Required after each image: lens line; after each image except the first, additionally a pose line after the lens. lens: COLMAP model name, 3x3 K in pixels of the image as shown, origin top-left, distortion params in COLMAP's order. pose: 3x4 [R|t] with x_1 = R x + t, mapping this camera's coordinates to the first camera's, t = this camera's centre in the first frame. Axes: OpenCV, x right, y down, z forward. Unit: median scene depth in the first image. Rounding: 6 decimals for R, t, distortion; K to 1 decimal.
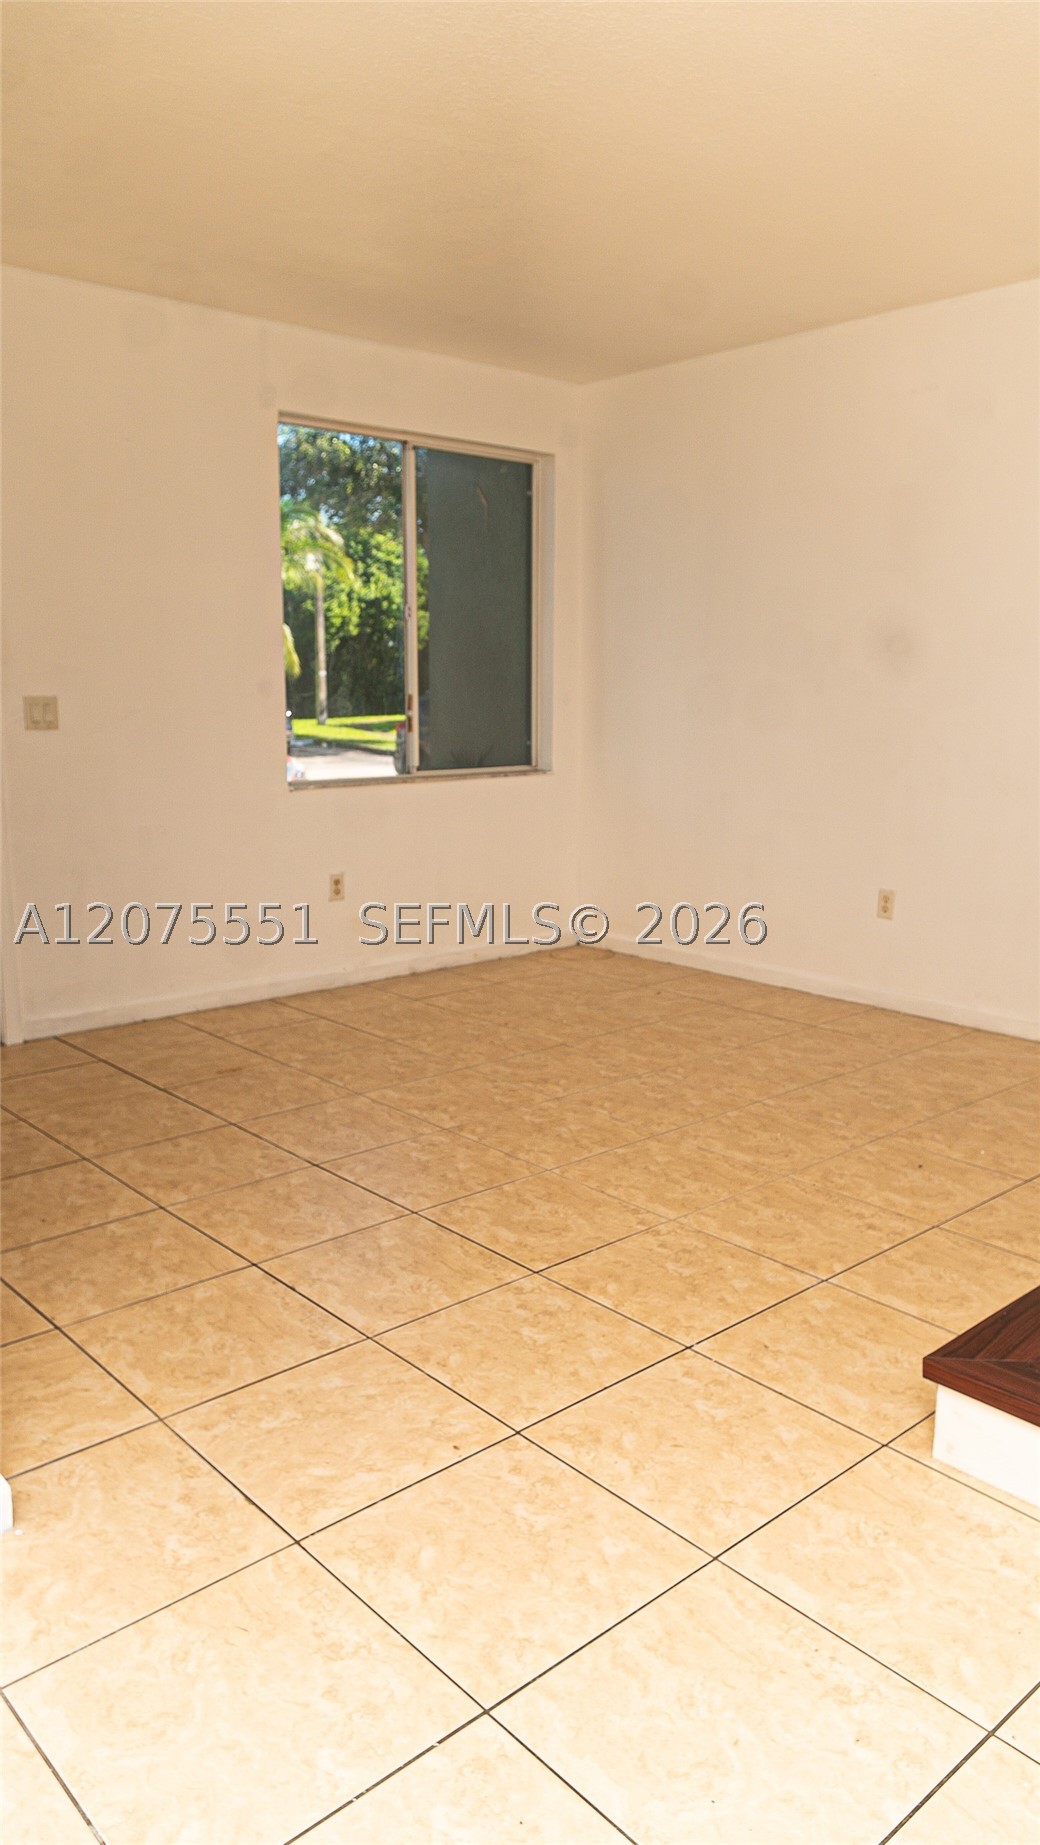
lens RADIAL K [[1318.1, 0, 524.9], [0, 1318.1, 918.2], [0, 0, 1]] dist [0.011200, -0.018372]
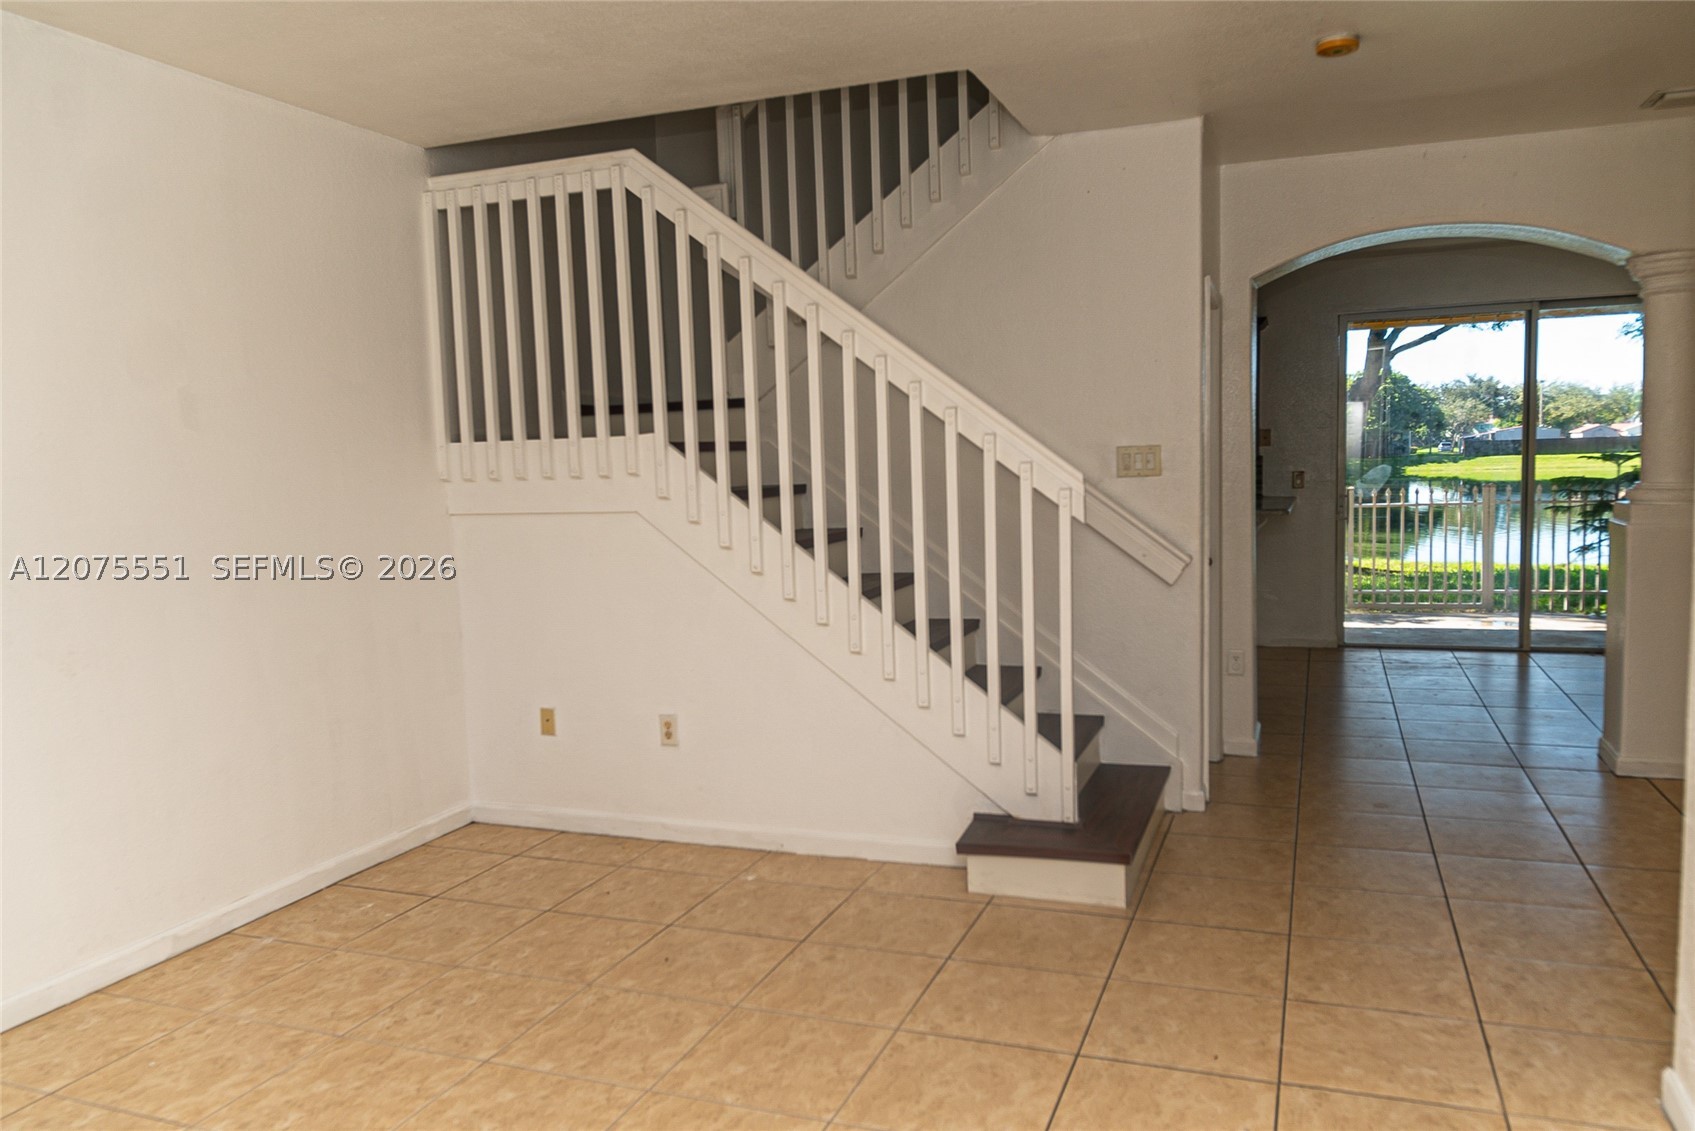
lens RADIAL K [[1170.9, 0, 841.7], [0, 1170.9, 568.8], [0, 0, 1]] dist [-0.021569, 0.002334]
pose [[-0.426687, -0.074990, 0.901285, -0.541540], [0.197009, 0.964918, 0.173552, -0.233430], [-0.882681, 0.251613, -0.396945, 1.062716]]
